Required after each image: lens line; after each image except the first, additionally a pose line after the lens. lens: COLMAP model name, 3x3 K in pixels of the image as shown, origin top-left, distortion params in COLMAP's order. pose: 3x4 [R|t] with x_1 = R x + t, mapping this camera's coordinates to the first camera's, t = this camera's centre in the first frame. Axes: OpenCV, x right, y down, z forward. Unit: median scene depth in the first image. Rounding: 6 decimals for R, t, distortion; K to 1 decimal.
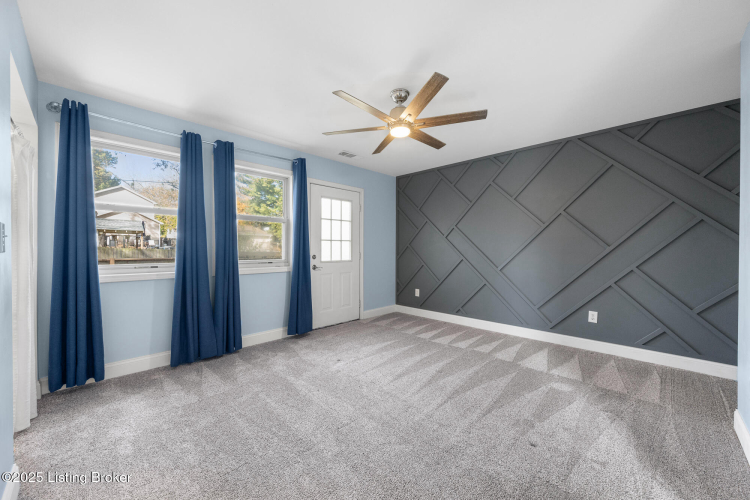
lens RADIAL K [[291.9, 0, 377.5], [0, 291.9, 249.5], [0, 0, 1]] dist [-0.002889, -0.000120]
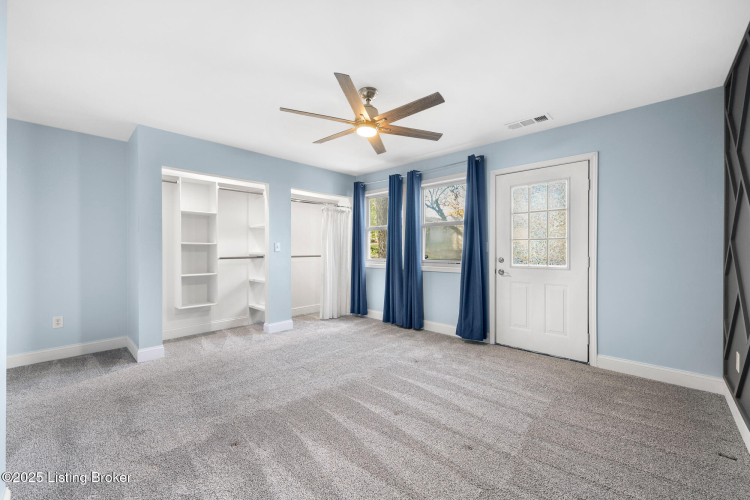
lens RADIAL K [[291.9, 0, 377.0], [0, 291.9, 251.6], [0, 0, 1]] dist [-0.002889, -0.000120]
pose [[0.027017, 0.004160, -0.999626, 0.545737], [-0.003441, 0.999986, 0.004069, -0.001221], [0.999629, 0.003330, 0.027030, 0.530933]]
